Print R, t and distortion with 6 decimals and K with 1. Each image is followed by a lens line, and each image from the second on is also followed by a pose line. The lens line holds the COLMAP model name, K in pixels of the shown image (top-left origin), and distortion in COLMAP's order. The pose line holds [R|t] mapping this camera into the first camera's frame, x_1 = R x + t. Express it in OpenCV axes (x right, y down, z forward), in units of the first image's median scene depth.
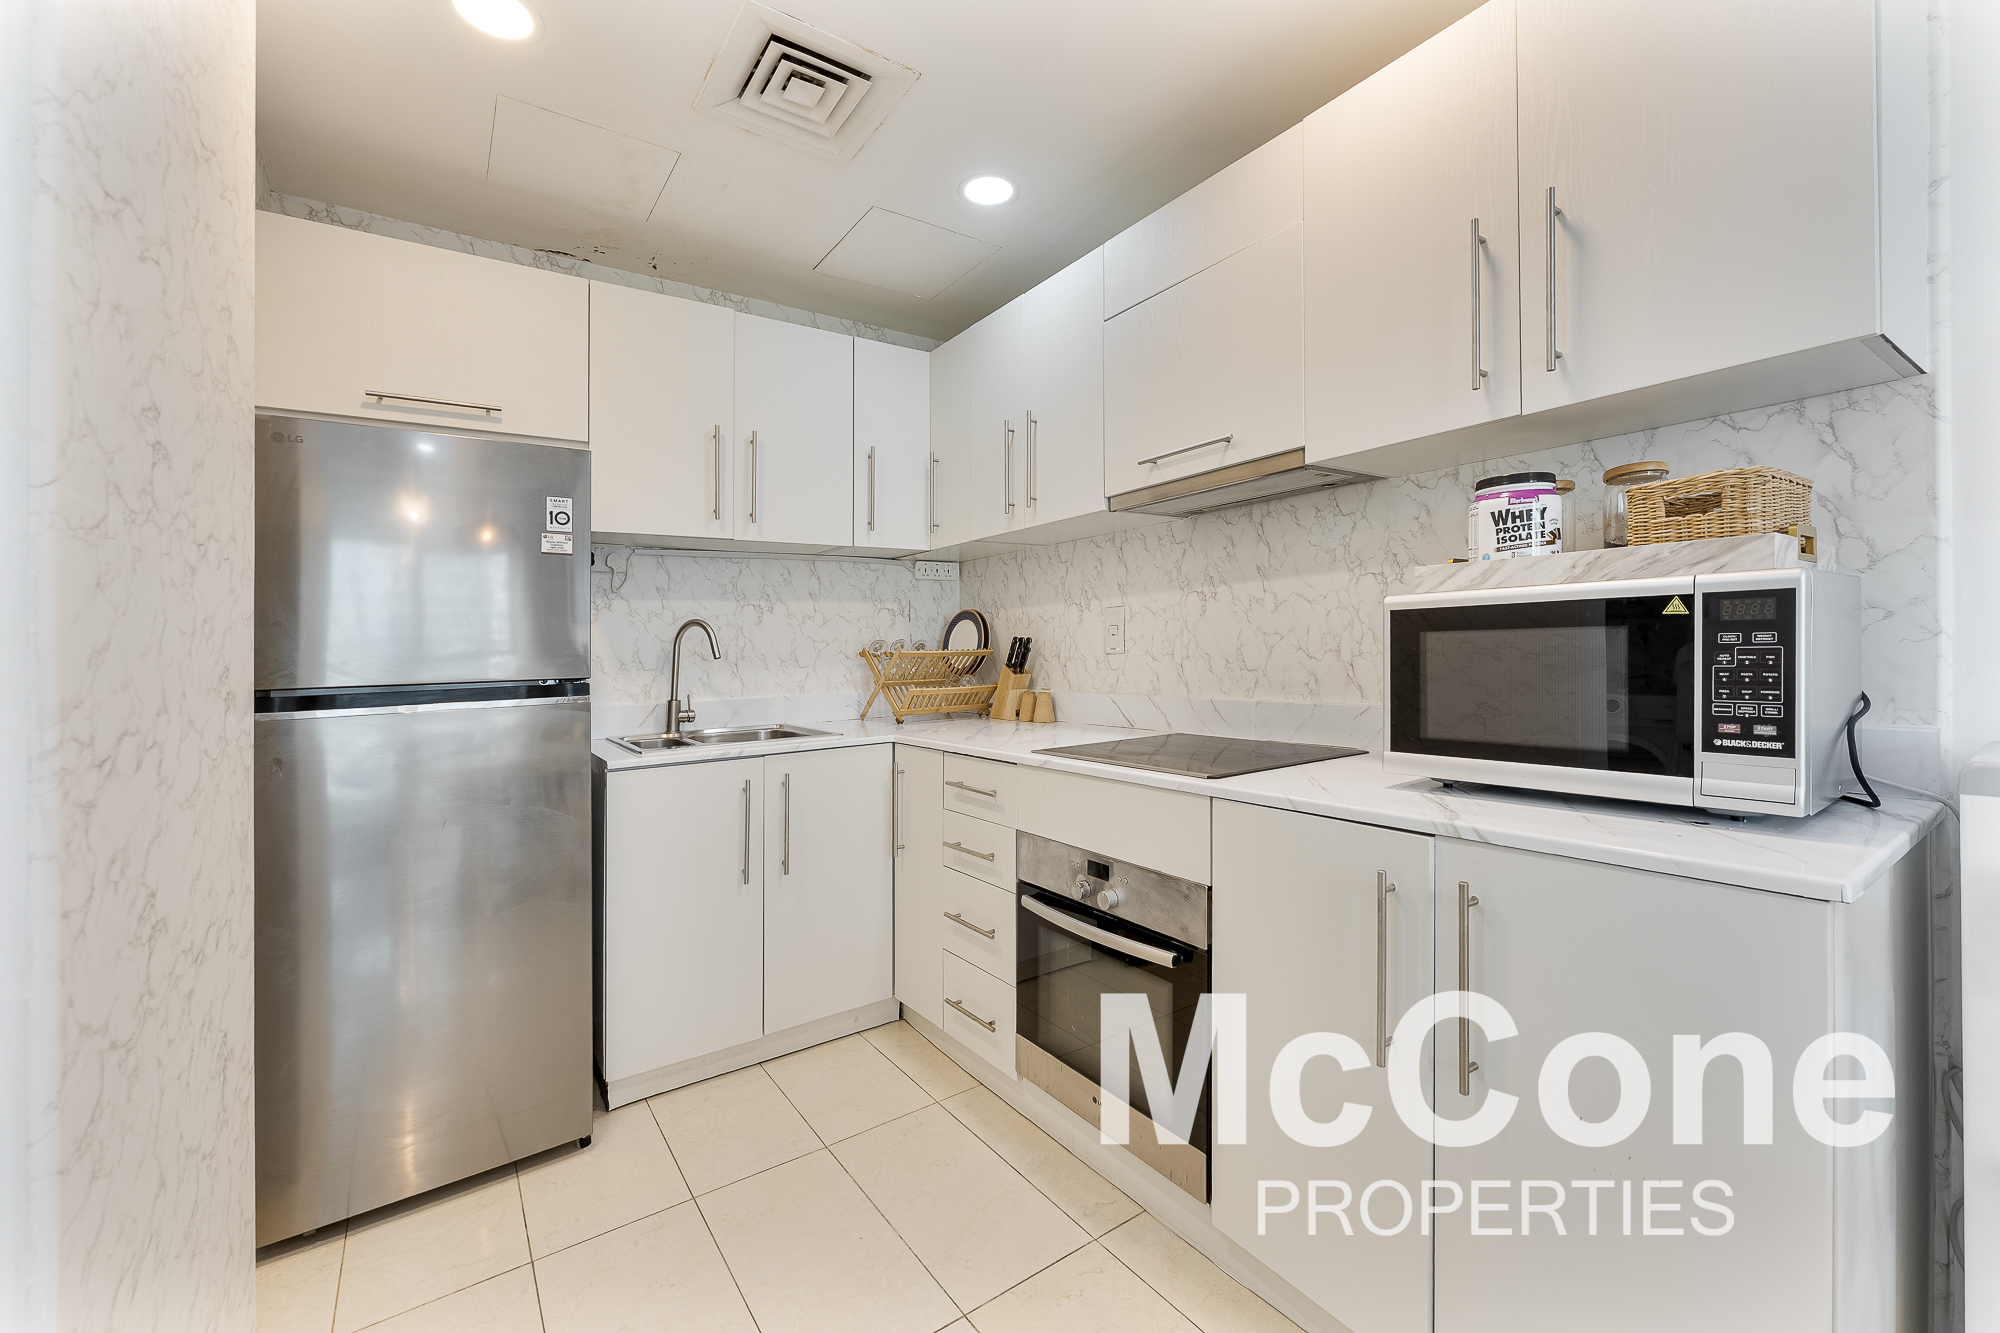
lens RADIAL K [[813.6, 0, 1003.0], [0, 813.6, 633.4], [0, 0, 1]] dist [-0.000160, -0.000050]
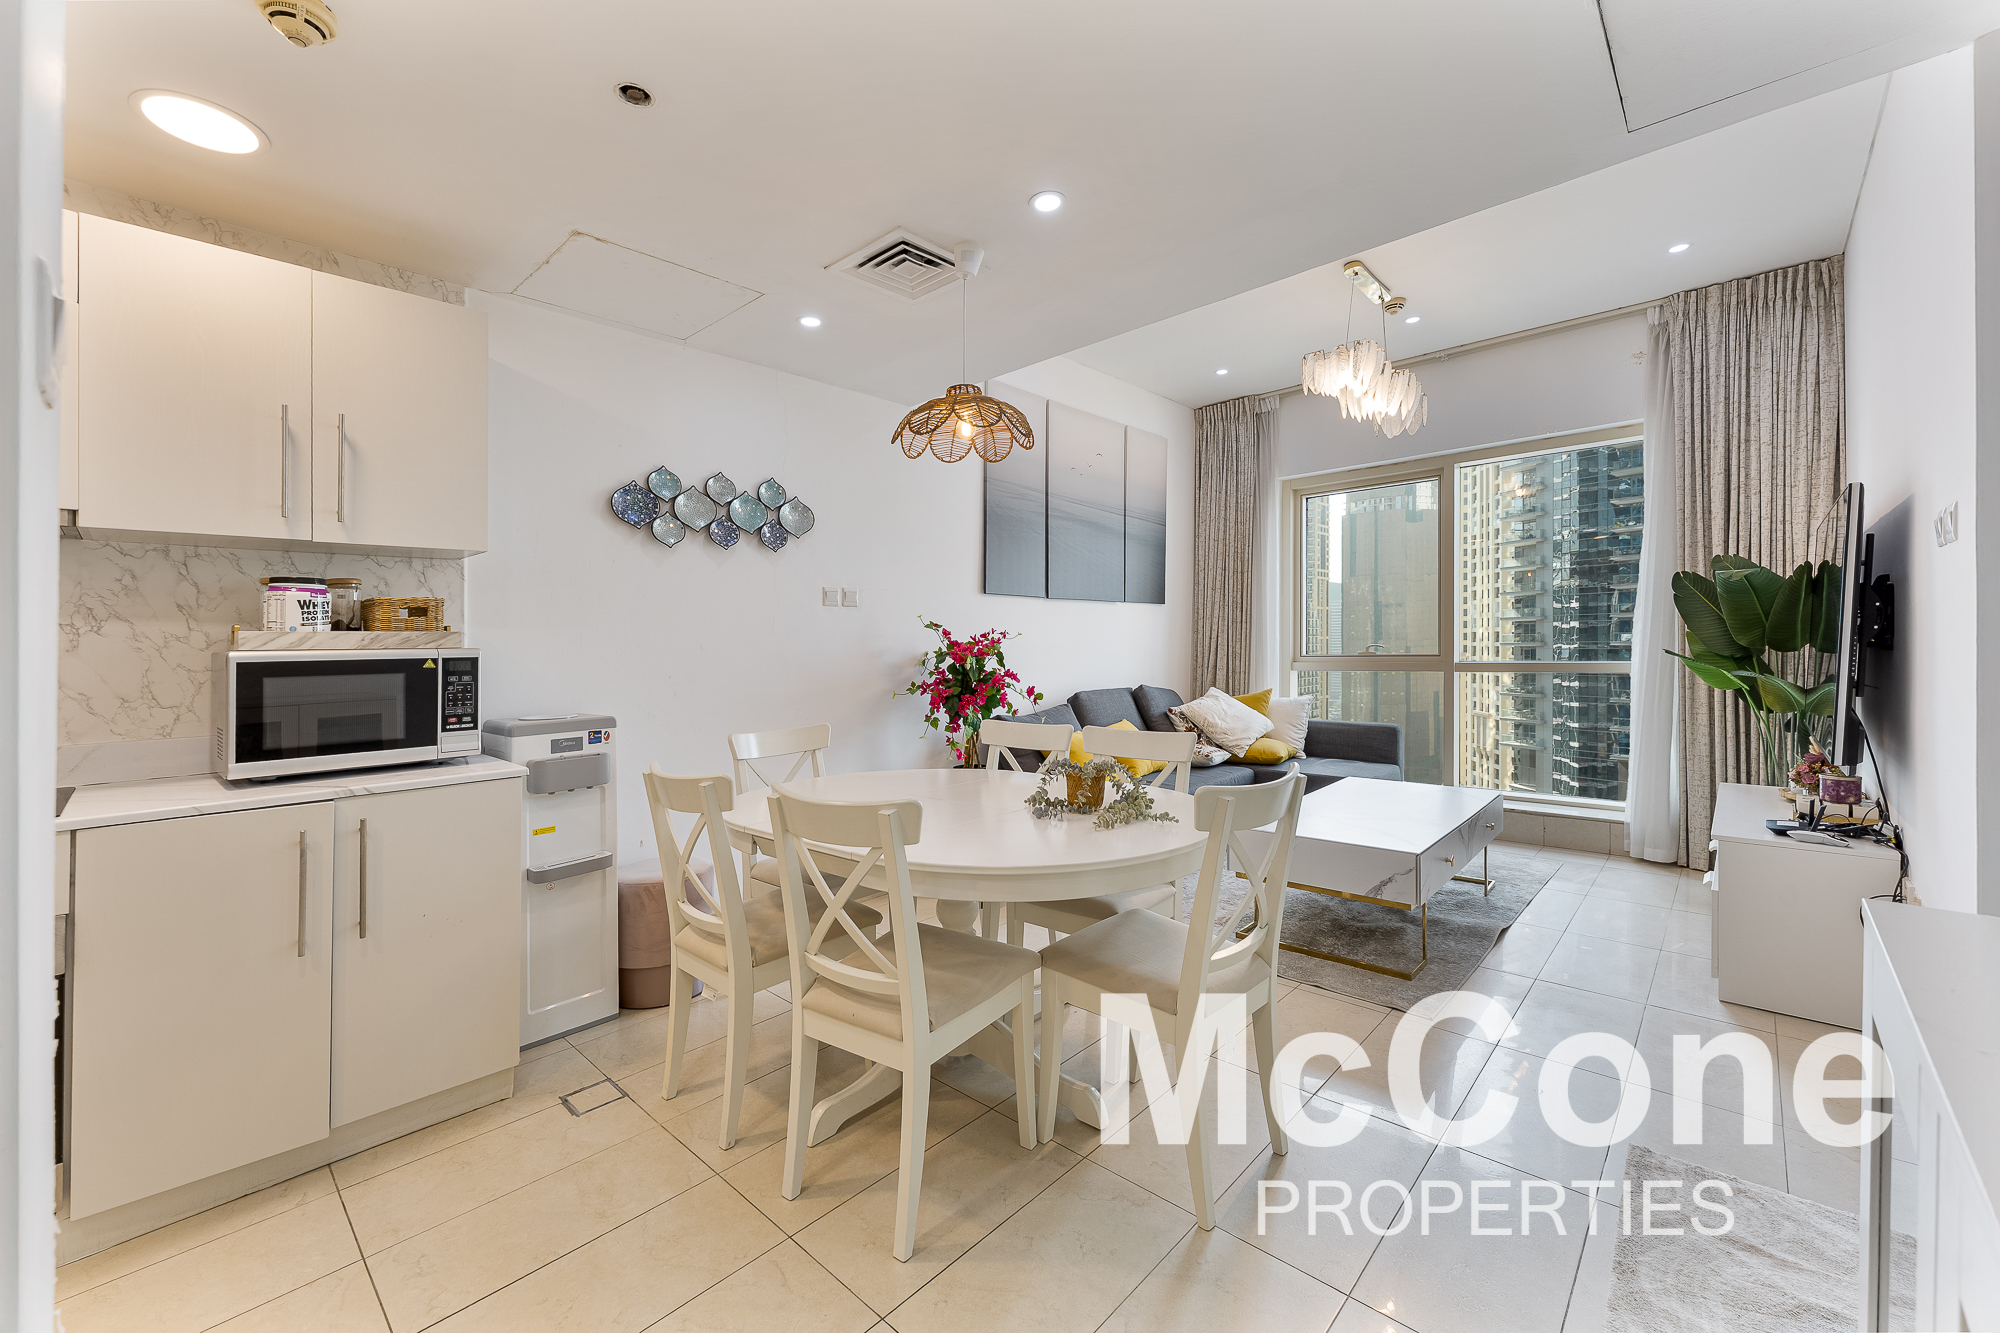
lens RADIAL K [[809.3, 0, 1001.2], [0, 809.3, 659.2], [0, 0, 1]] dist [-0.000341, -0.000087]
pose [[-0.213422, 0.008252, 0.976925, -1.506072], [0.004162, 0.999963, -0.007537, -0.023746], [-0.976951, 0.002457, -0.213449, 0.020172]]
